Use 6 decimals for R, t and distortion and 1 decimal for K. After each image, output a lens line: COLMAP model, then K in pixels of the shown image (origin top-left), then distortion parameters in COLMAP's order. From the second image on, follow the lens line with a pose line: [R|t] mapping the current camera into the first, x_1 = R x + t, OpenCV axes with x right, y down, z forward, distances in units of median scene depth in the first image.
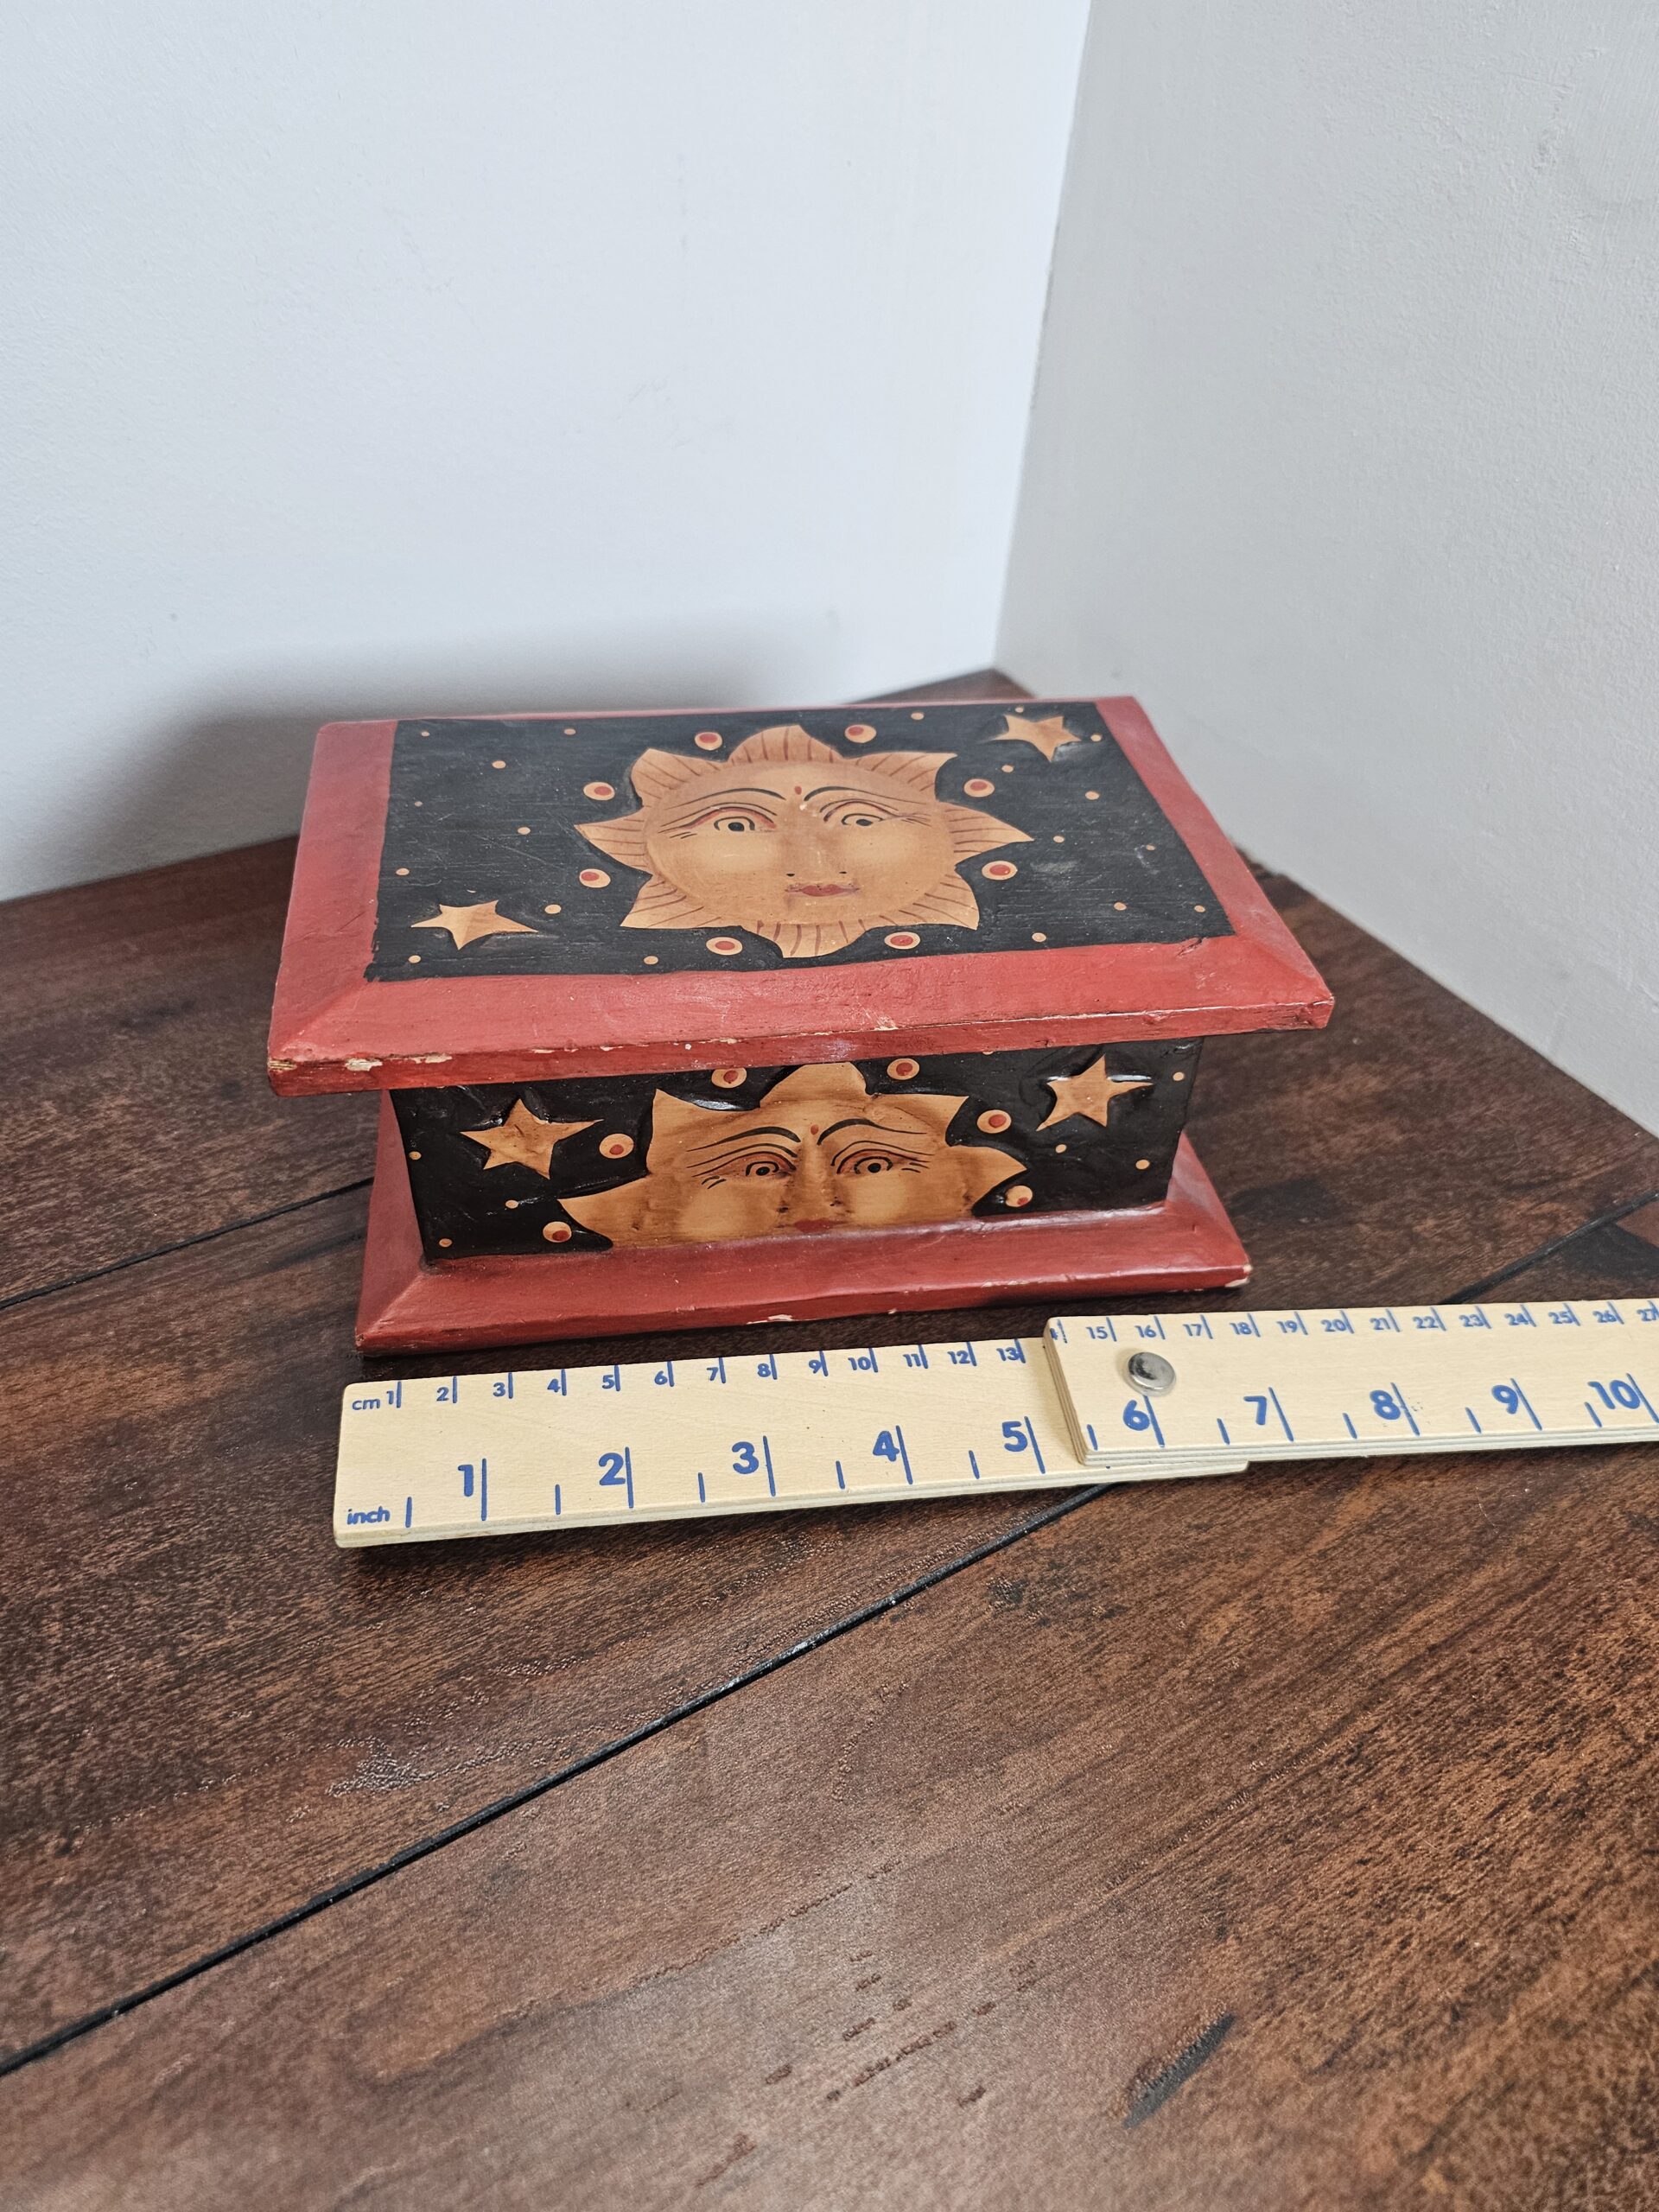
lens RADIAL K [[1541.0, 0, 815.0], [0, 1541.0, 1104.9], [0, 0, 1]] dist [-0.006660, -0.009375]
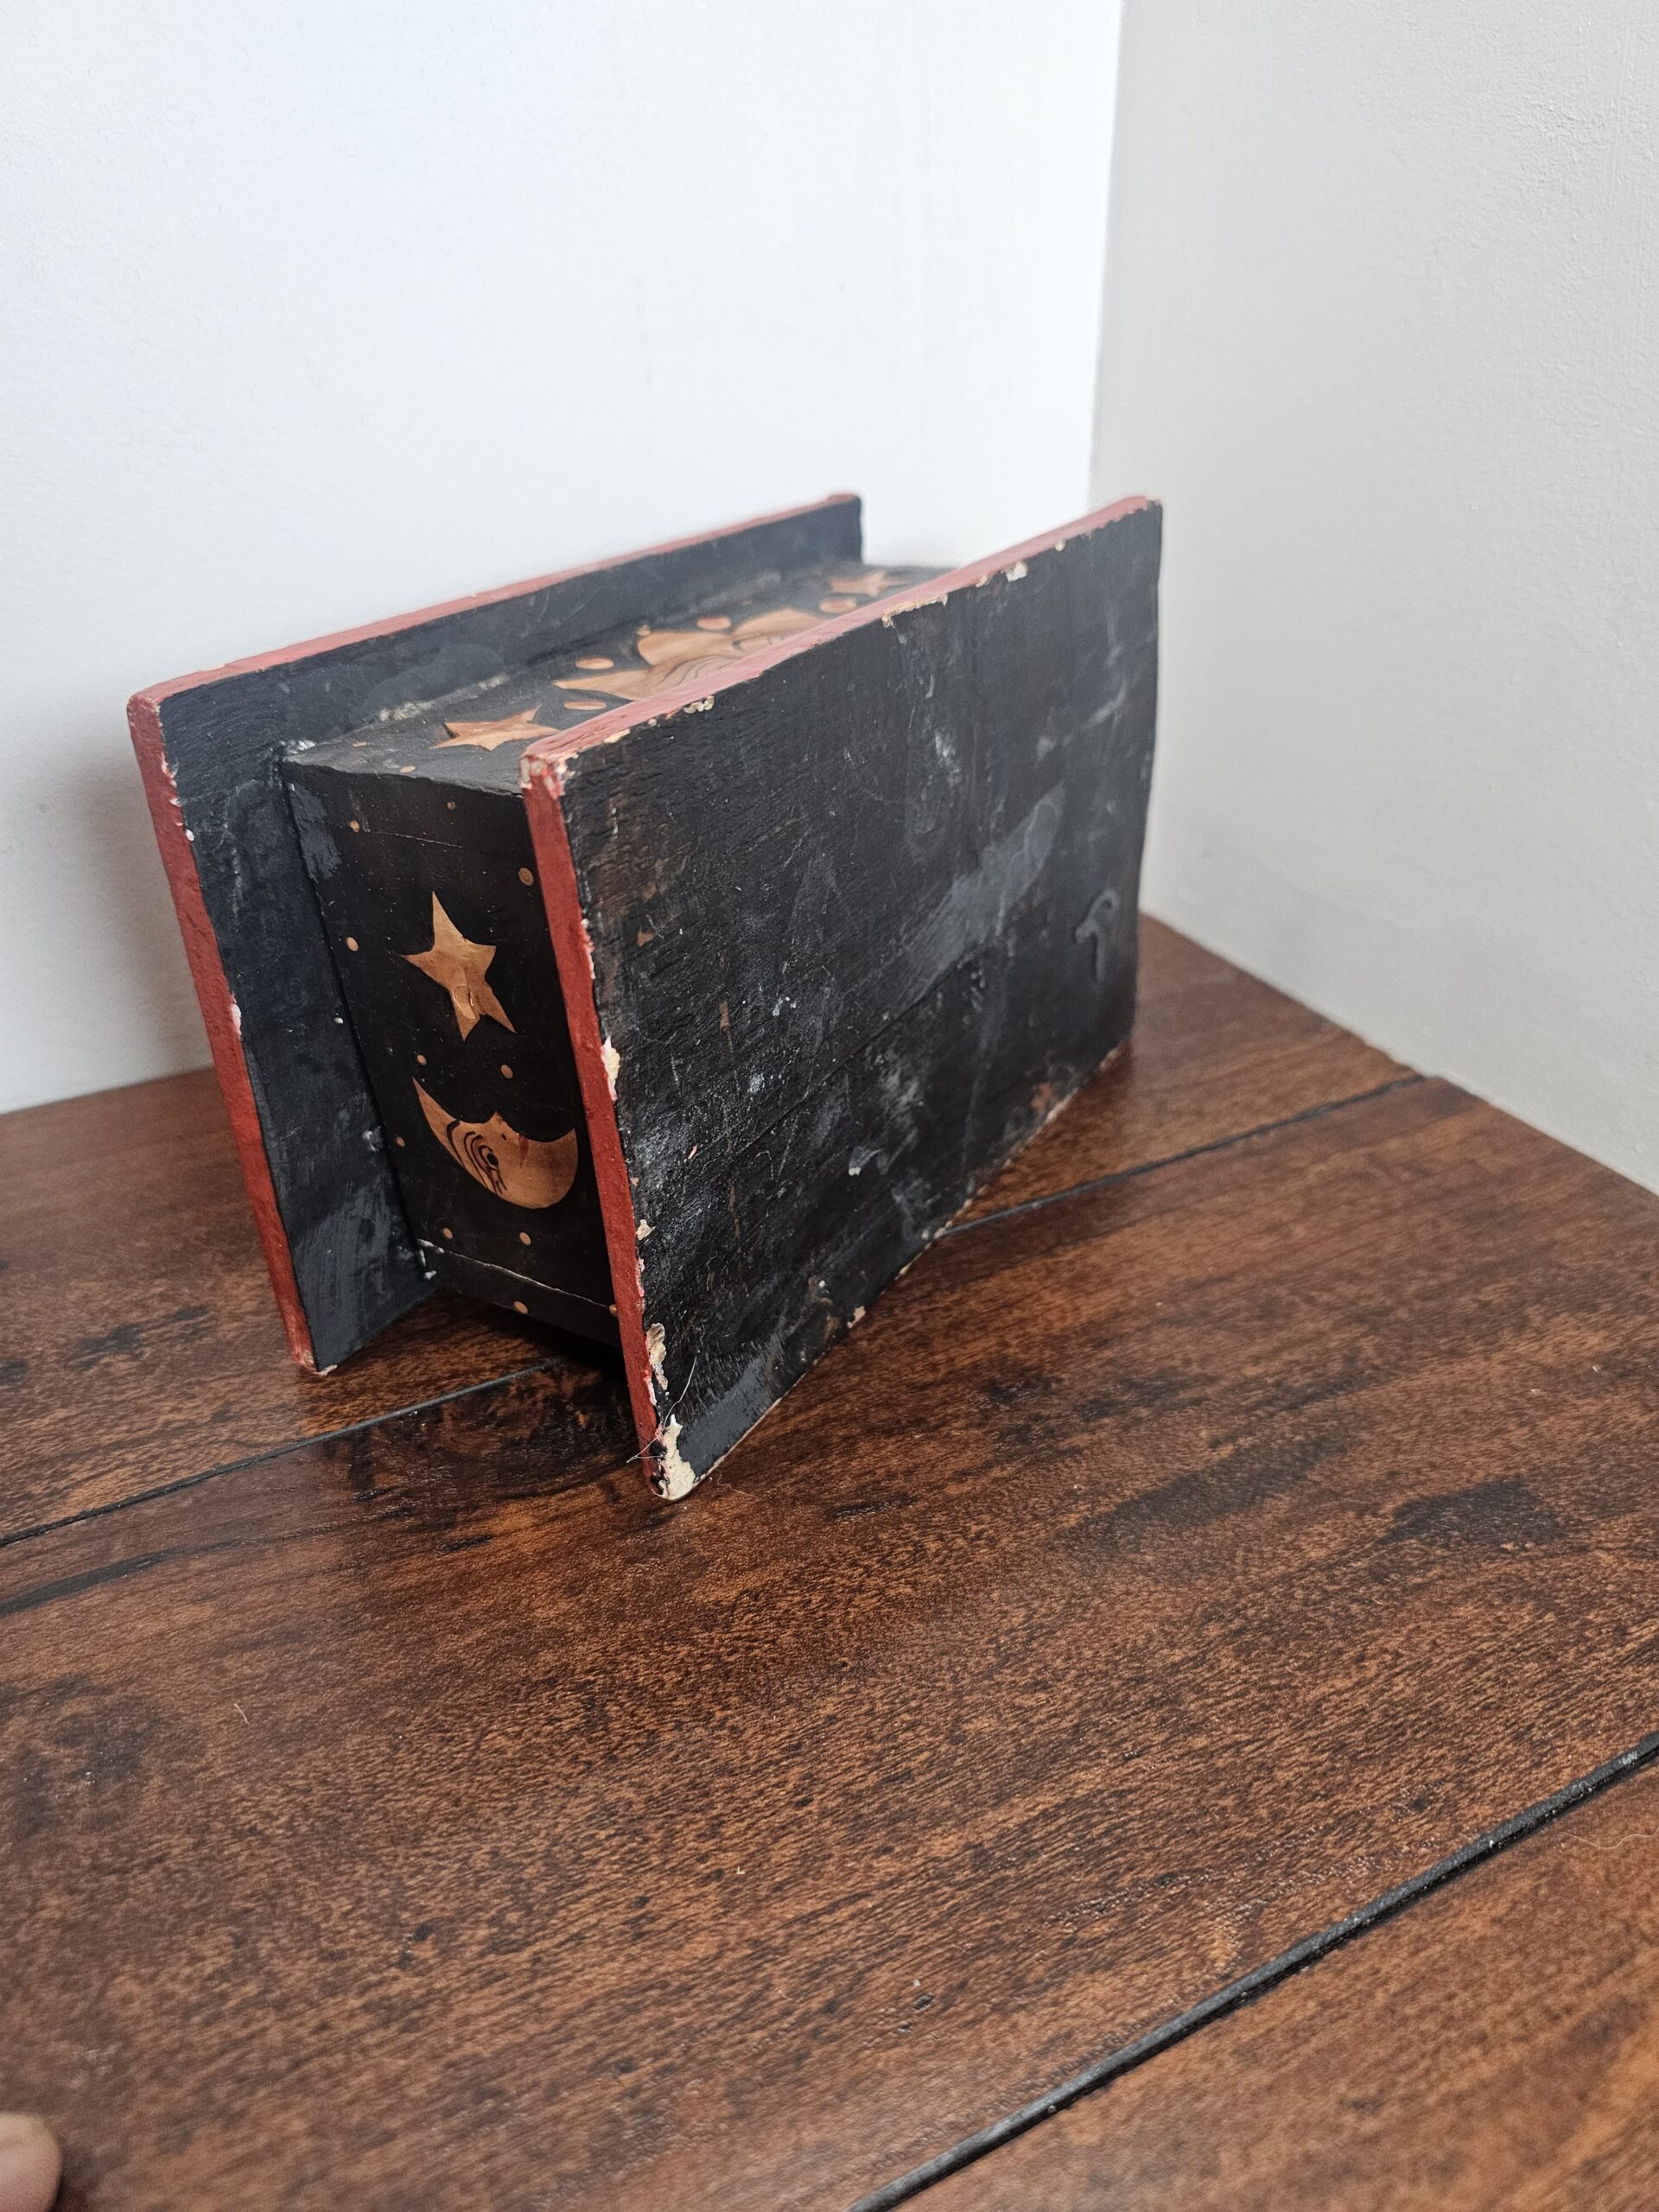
lens RADIAL K [[1541.0, 0, 829.5], [0, 1541.0, 1094.1], [0, 0, 1]] dist [-0.006660, -0.009375]
pose [[0.994102, -0.034070, -0.102955, 0.102464], [0.011428, 0.976995, -0.212957, 0.022750], [0.107842, 0.210524, 0.971622, 0.287085]]
